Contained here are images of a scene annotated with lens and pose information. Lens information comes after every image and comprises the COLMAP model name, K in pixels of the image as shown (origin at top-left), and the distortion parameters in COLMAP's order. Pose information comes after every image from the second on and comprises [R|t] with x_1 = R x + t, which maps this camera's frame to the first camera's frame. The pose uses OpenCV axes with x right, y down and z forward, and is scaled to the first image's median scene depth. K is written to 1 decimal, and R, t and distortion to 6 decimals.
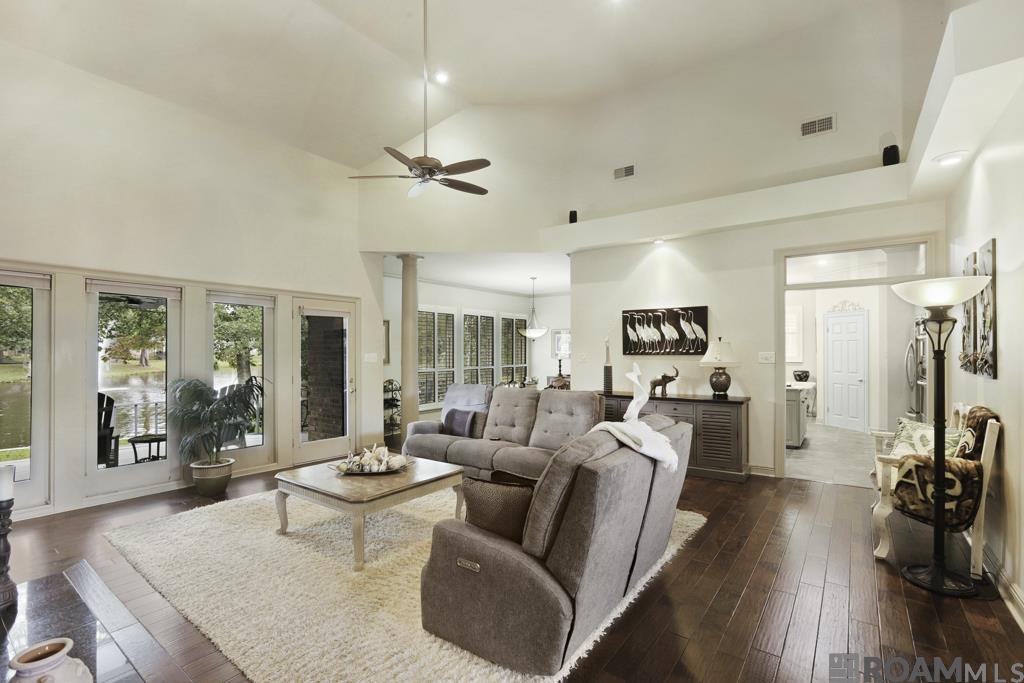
lens RADIAL K [[459.0, 0, 486.4], [0, 459.0, 341.2], [0, 0, 1]] dist [-0.034078, 0.000035]
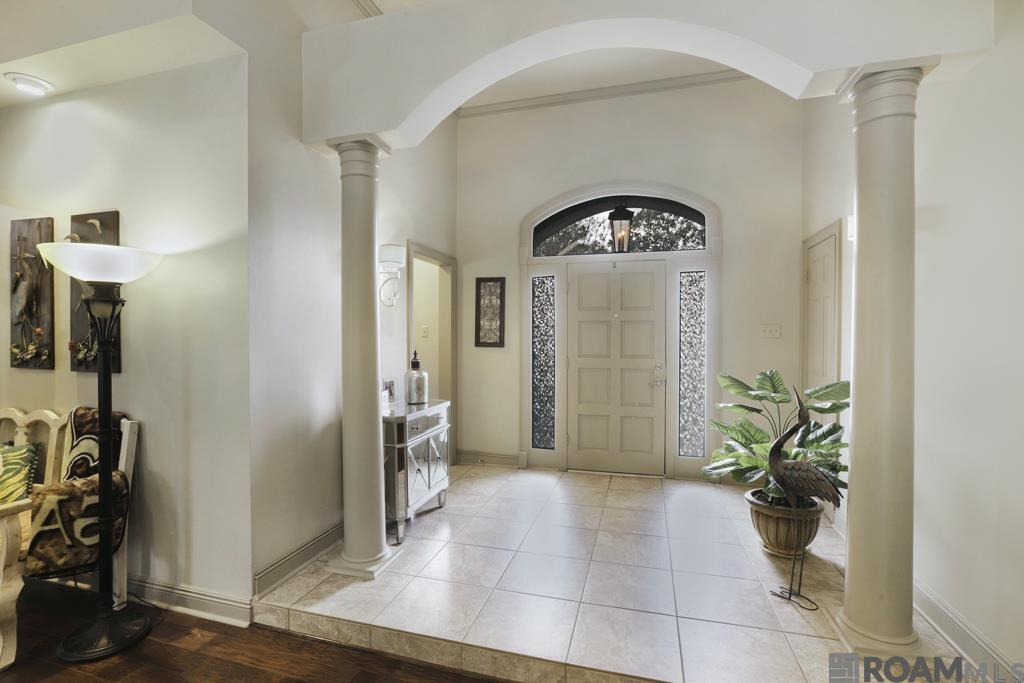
lens RADIAL K [[468.8, 0, 510.3], [0, 468.8, 333.6], [0, 0, 1]] dist [-0.056970, 0.023882]
pose [[-0.391223, 0.005378, 0.920280, 0.004562], [-0.017535, 0.999758, -0.013296, 0.003117], [-0.920129, -0.021339, -0.391034, 0.312160]]
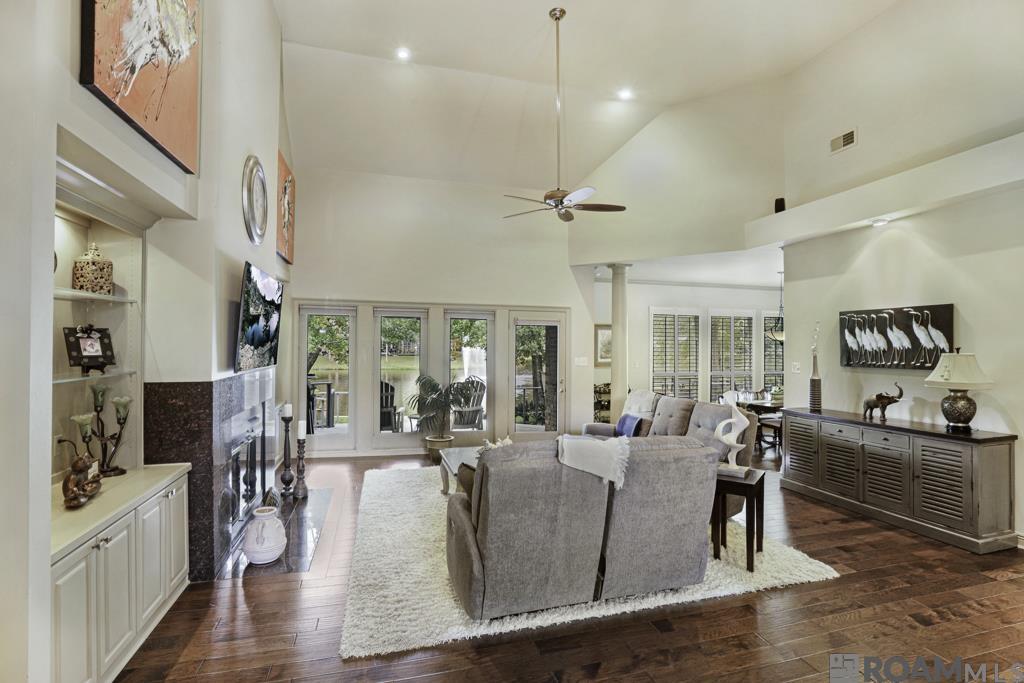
lens RADIAL K [[468.8, 0, 510.3], [0, 468.8, 333.6], [0, 0, 1]] dist [-0.056970, 0.023882]
pose [[0.805178, -0.009571, -0.592956, 0.339991], [0.004602, 0.999940, -0.009890, -0.025064], [0.593015, 0.005235, 0.805174, -0.005623]]
